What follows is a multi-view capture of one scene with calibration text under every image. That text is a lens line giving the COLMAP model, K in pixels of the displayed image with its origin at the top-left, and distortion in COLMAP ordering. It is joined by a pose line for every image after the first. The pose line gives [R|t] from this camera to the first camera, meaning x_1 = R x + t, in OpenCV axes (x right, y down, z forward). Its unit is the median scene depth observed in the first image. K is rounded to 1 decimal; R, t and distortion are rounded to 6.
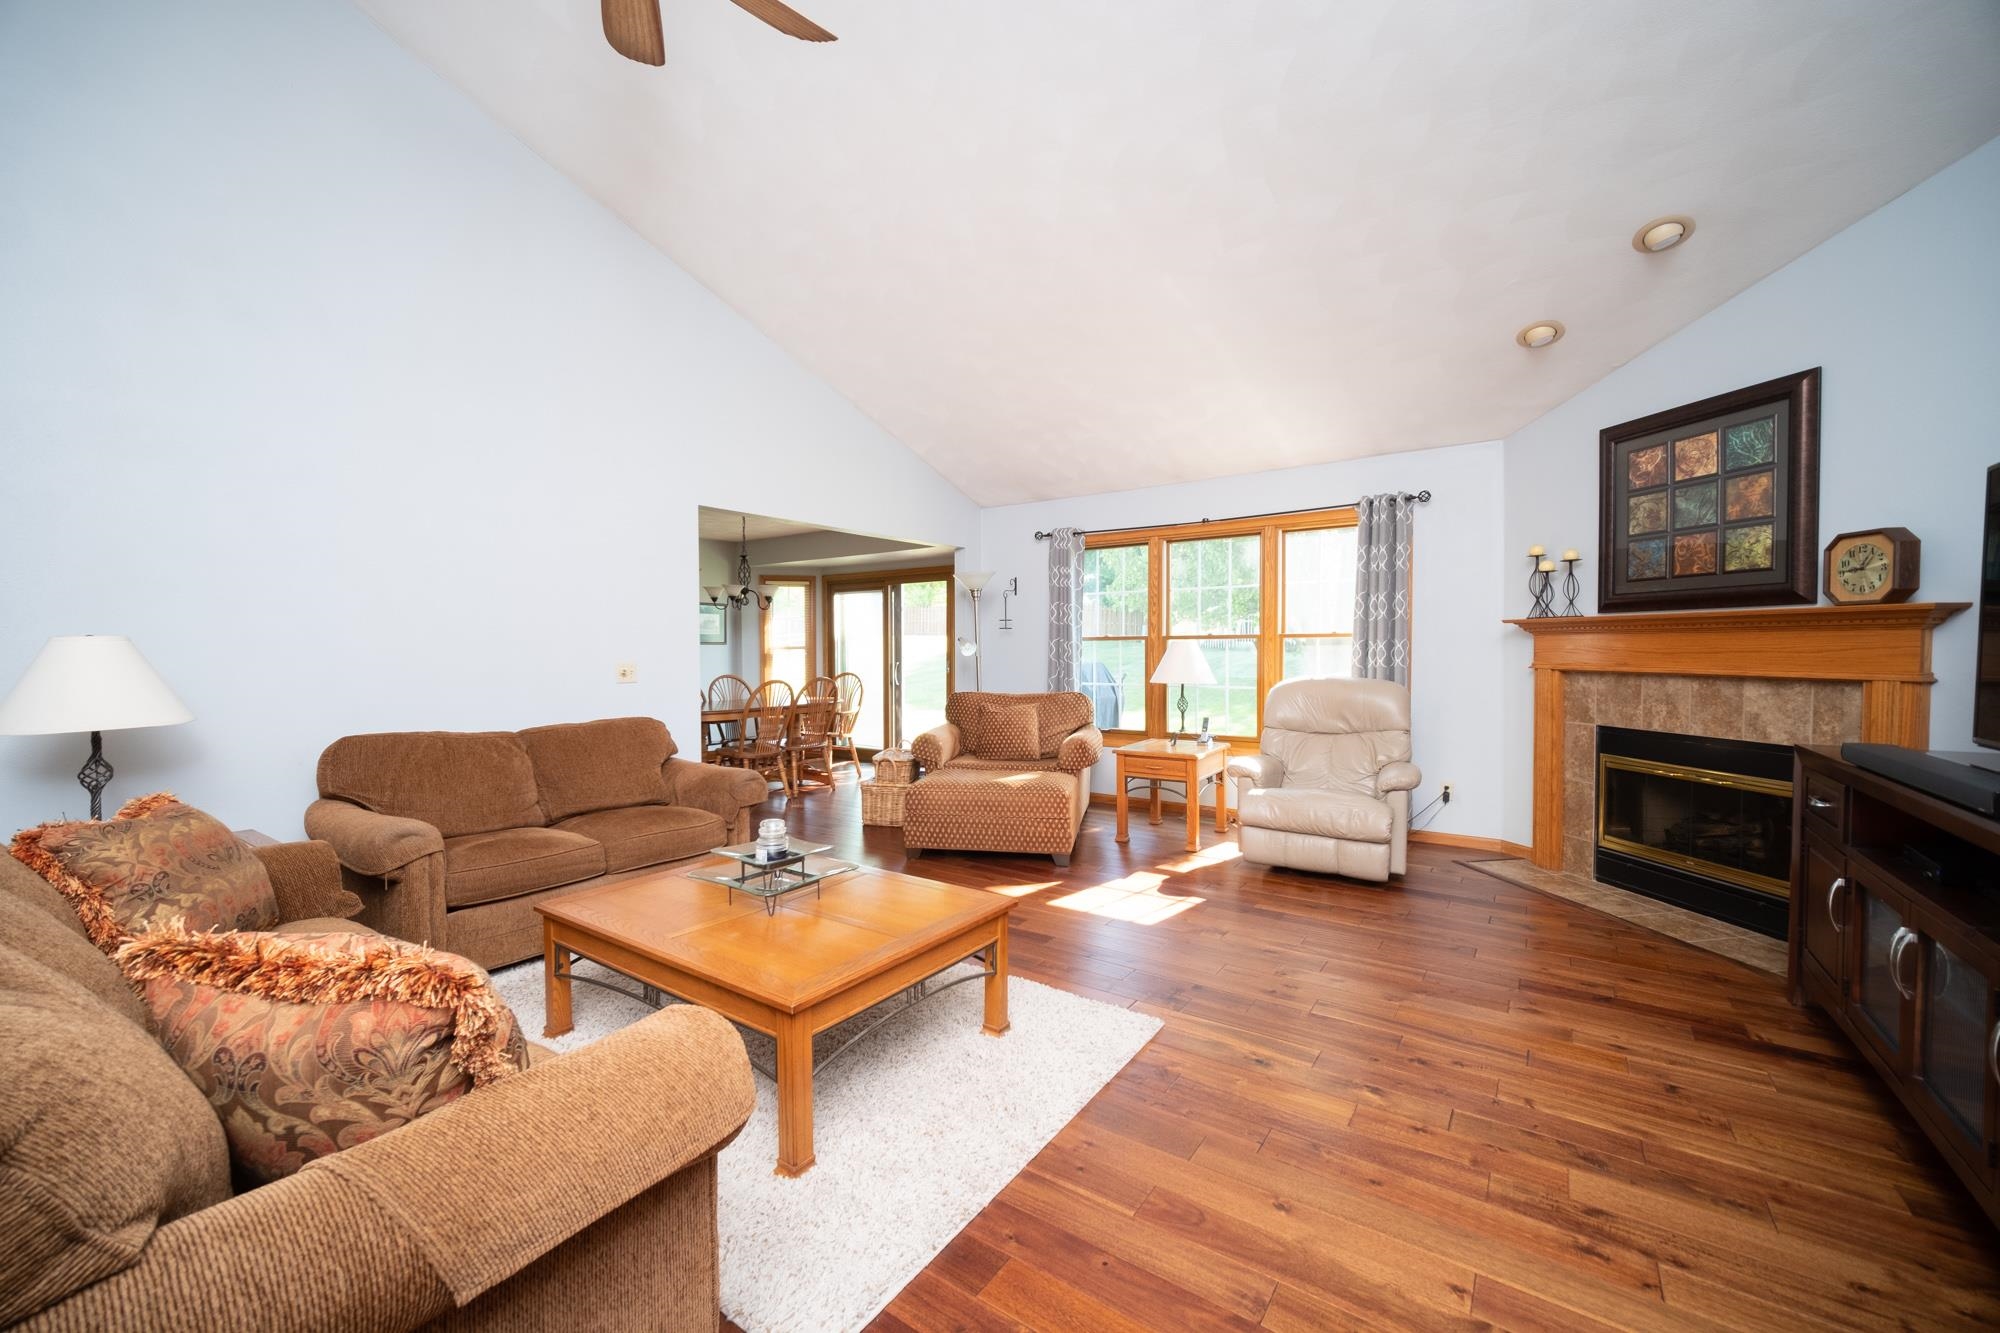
lens RADIAL K [[789.0, 0, 991.2], [0, 789.0, 664.2], [0, 0, 1]] dist [0.003043, 0.000101]
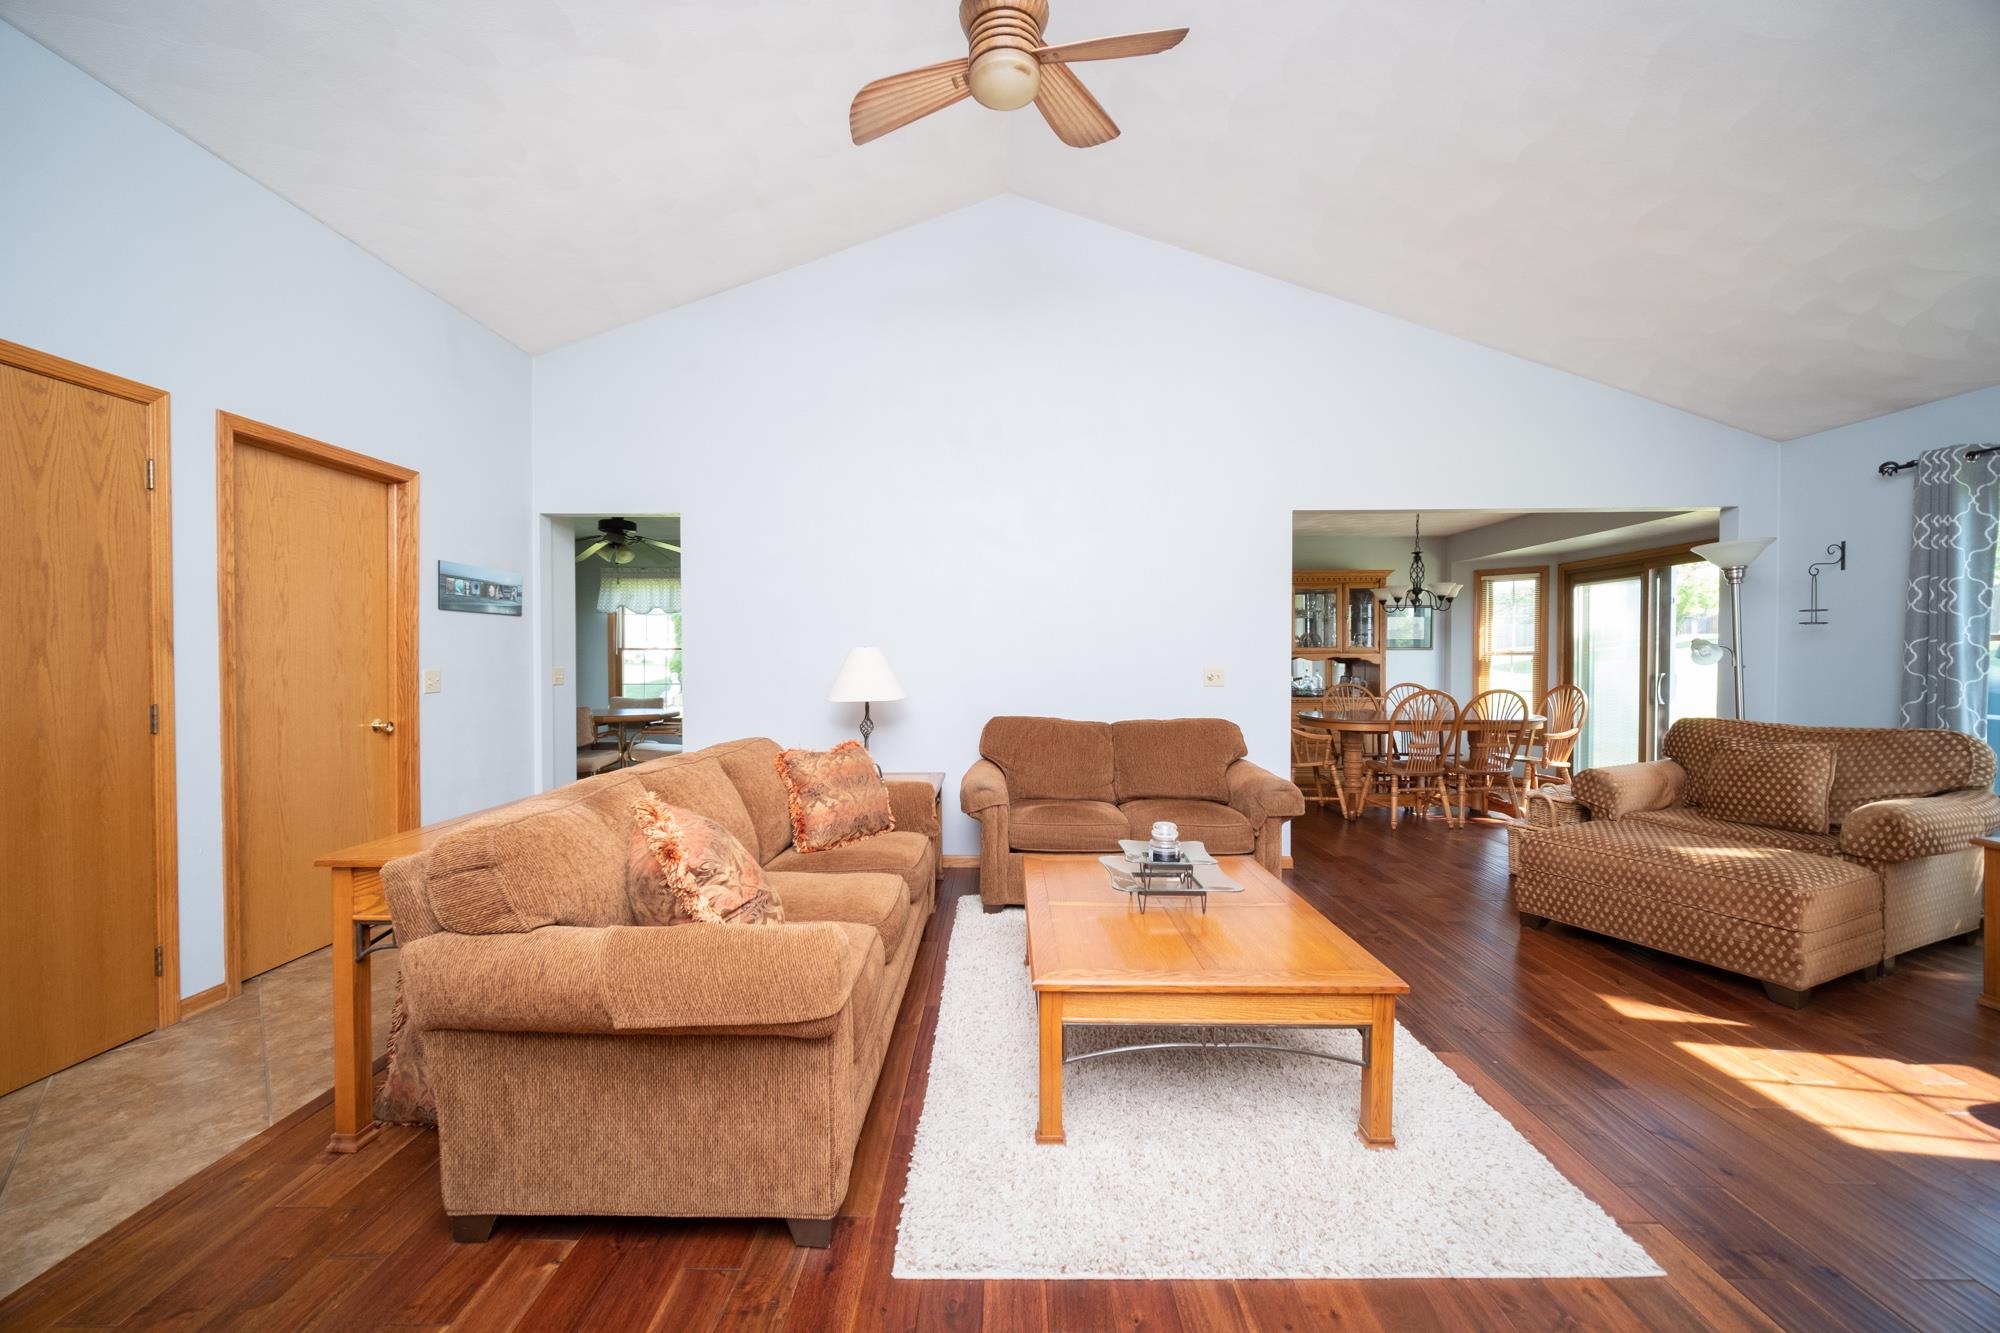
lens RADIAL K [[789.0, 0, 992.2], [0, 789.0, 663.2], [0, 0, 1]] dist [0.003043, 0.000101]
pose [[0.574791, 0.010215, -0.818236, 0.215402], [-0.016744, 0.999860, 0.000721, -0.003059], [0.818129, 0.013286, 0.574882, 0.115781]]
